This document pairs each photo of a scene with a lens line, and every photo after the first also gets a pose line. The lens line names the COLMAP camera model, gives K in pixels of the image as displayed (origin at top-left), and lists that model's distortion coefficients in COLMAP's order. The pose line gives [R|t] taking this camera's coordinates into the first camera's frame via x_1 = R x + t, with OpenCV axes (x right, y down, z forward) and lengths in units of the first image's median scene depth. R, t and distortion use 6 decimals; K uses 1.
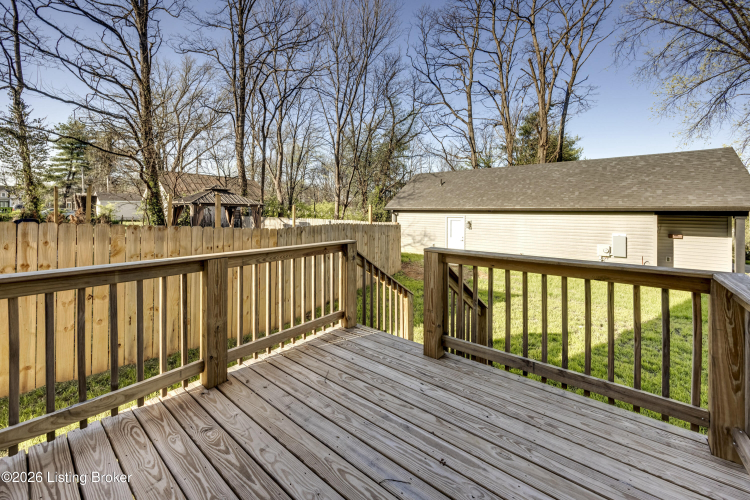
lens RADIAL K [[298.0, 0, 376.8], [0, 298.0, 213.5], [0, 0, 1]] dist [-0.001353, -0.000283]
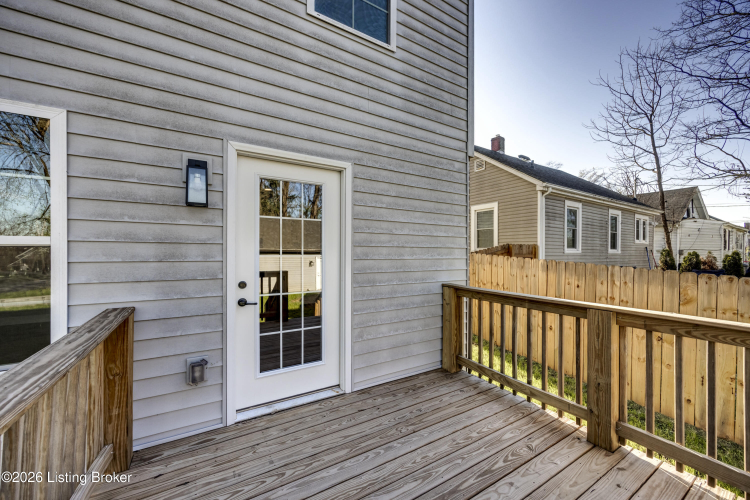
lens RADIAL K [[287.9, 0, 375.6], [0, 287.9, 254.1], [0, 0, 1]] dist [-0.000553, -0.000086]
pose [[-0.345273, -0.001458, -0.938501, 0.332602], [-0.012561, 0.999916, 0.003068, -0.009587], [0.938418, 0.012848, -0.345263, 0.395915]]
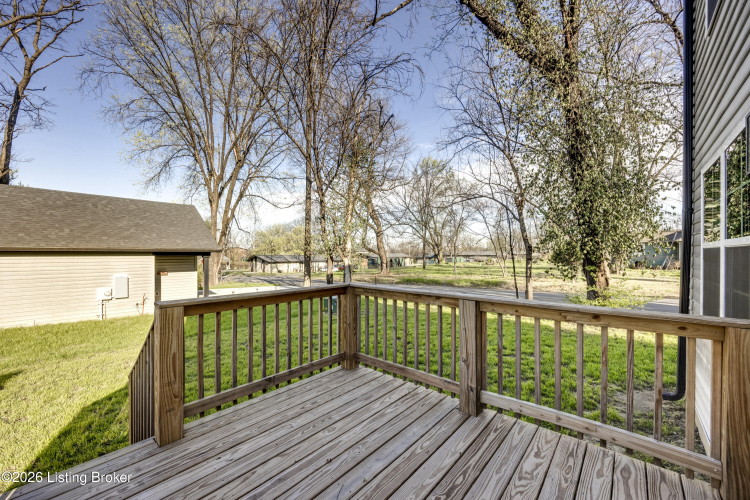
lens RADIAL K [[294.6, 0, 377.2], [0, 294.6, 254.1], [0, 0, 1]] dist [-0.000616, -0.000014]
pose [[0.038489, -0.007428, 0.999231, -0.411618], [0.005929, 0.999956, 0.007205, -0.008895], [-0.999241, 0.005647, 0.038532, 0.317821]]
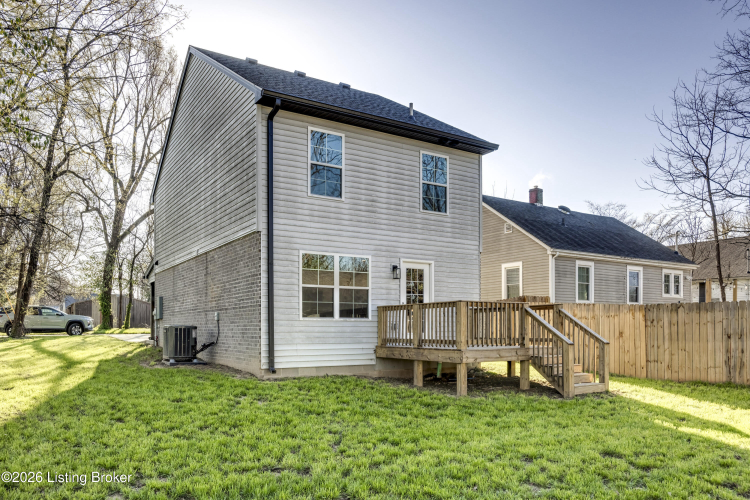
lens RADIAL K [[567.1, 0, 378.0], [0, 567.1, 332.6], [0, 0, 1]] dist [0.003530, -0.003668]
pose [[-0.323824, -0.000405, -0.946117, 3.574749], [-0.006898, 0.999974, 0.001933, 0.260204], [0.946092, 0.007152, -0.323819, 1.006321]]
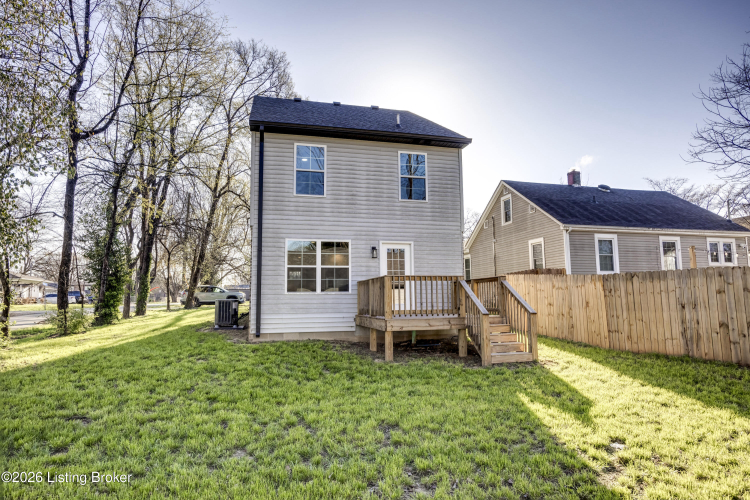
lens RADIAL K [[454.6, 0, 376.5], [0, 454.6, 250.0], [0, 0, 1]] dist [-0.000066, -0.000303]
pose [[-0.602732, -0.088887, -0.792977, 2.799939], [0.000473, 0.993736, -0.111749, 0.246846], [0.797943, -0.067730, -0.598915, 2.072139]]
